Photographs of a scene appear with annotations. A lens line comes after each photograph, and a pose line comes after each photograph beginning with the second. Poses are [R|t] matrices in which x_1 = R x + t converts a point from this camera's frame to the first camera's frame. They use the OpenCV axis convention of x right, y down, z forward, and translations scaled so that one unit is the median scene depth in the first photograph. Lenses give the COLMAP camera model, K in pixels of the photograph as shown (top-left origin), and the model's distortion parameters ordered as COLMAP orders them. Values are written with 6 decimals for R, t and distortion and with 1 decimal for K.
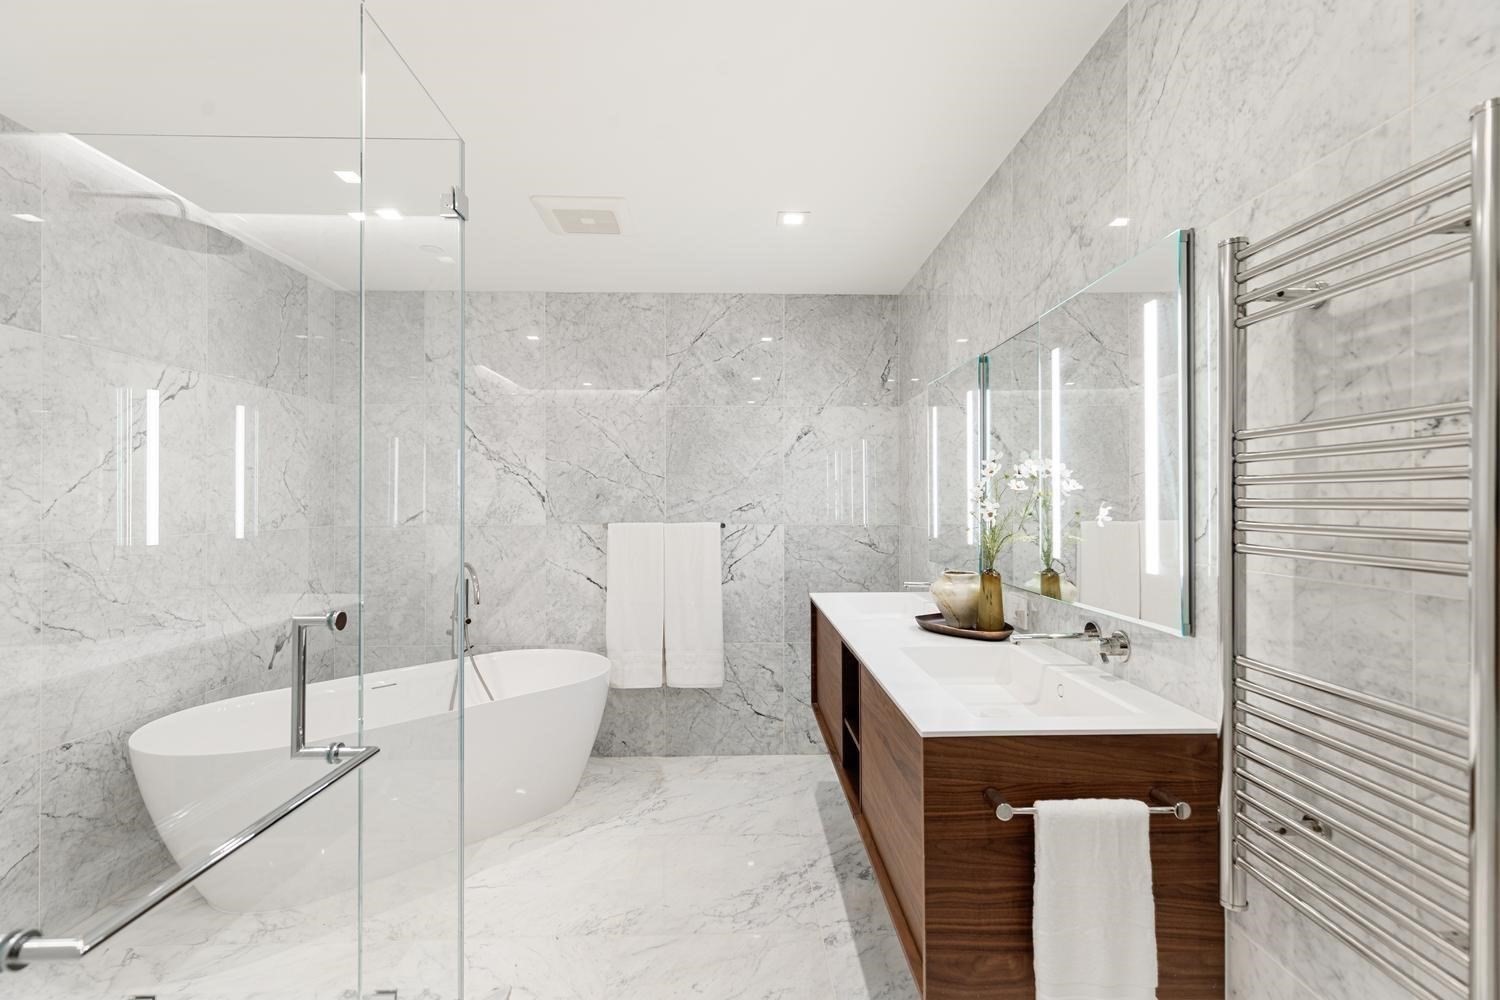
lens RADIAL K [[683.1, 0, 751.2], [0, 683.1, 497.6], [0, 0, 1]] dist [0.007418, -0.000686]
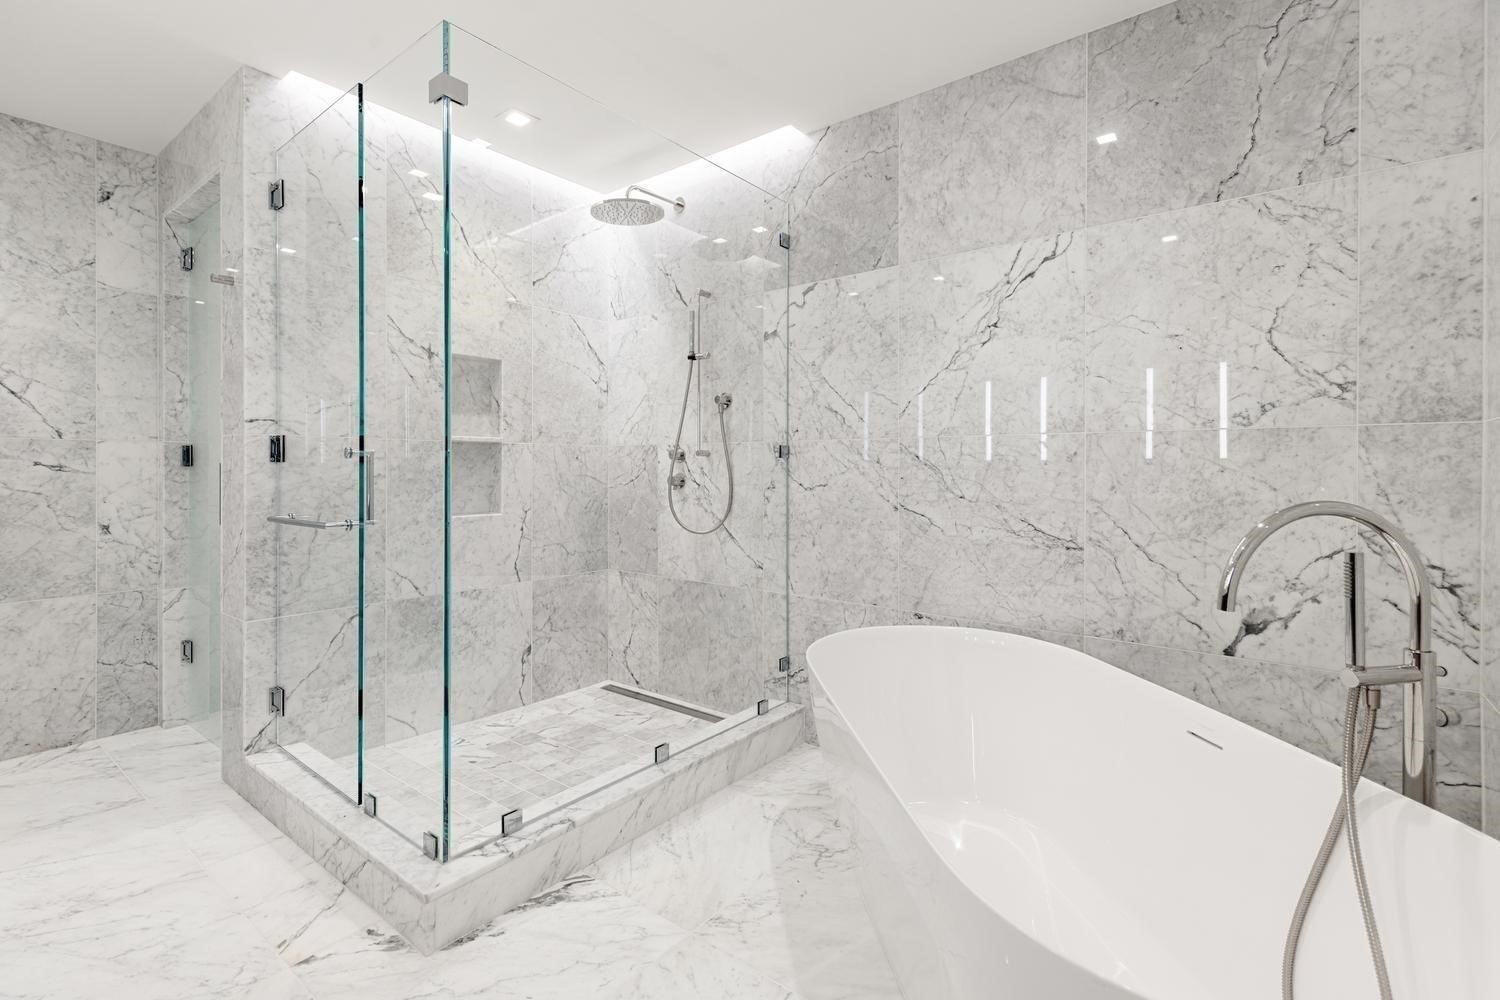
lens RADIAL K [[683.1, 0, 749.8], [0, 683.1, 473.6], [0, 0, 1]] dist [0.007418, -0.000686]
pose [[-0.637510, 0.005191, -0.770424, 0.055745], [0.002880, 0.999986, 0.004354, 0.103706], [0.770437, 0.000557, -0.637516, 1.319740]]
